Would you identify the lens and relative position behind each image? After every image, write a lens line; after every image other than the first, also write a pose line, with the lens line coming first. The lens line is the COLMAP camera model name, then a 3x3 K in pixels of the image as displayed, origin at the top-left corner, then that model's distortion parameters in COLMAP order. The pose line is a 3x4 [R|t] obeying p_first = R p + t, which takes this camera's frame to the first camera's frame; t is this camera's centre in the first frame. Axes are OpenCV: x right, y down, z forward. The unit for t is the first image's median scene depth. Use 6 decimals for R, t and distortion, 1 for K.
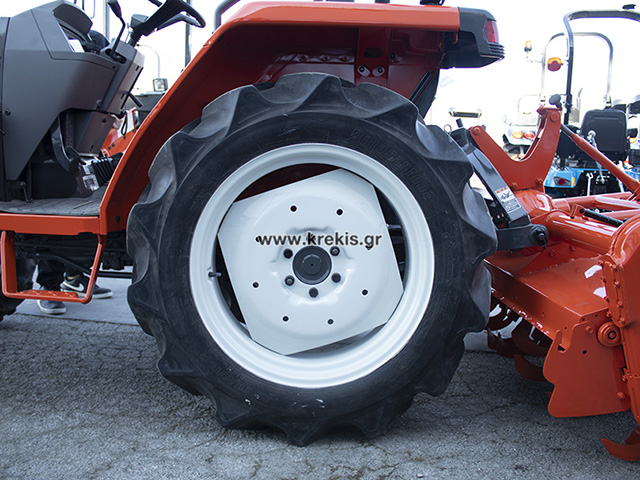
lens RADIAL K [[586.6, 0, 321.2], [0, 586.6, 243.4], [0, 0, 1]] dist [-0.106020, 0.000000]
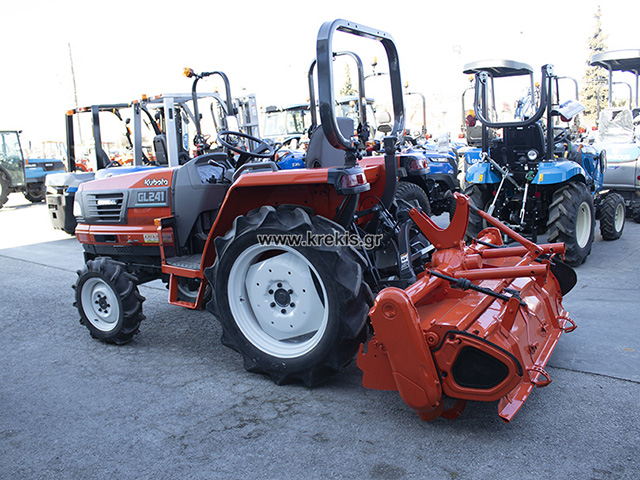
lens RADIAL K [[586.6, 0, 318.4], [0, 586.6, 241.4], [0, 0, 1]] dist [-0.106020, 0.000000]
pose [[0.843368, 0.011722, -0.537209, 1.177053], [0.035319, 0.996391, 0.077189, -0.309272], [0.536175, -0.084072, 0.839910, -0.613164]]
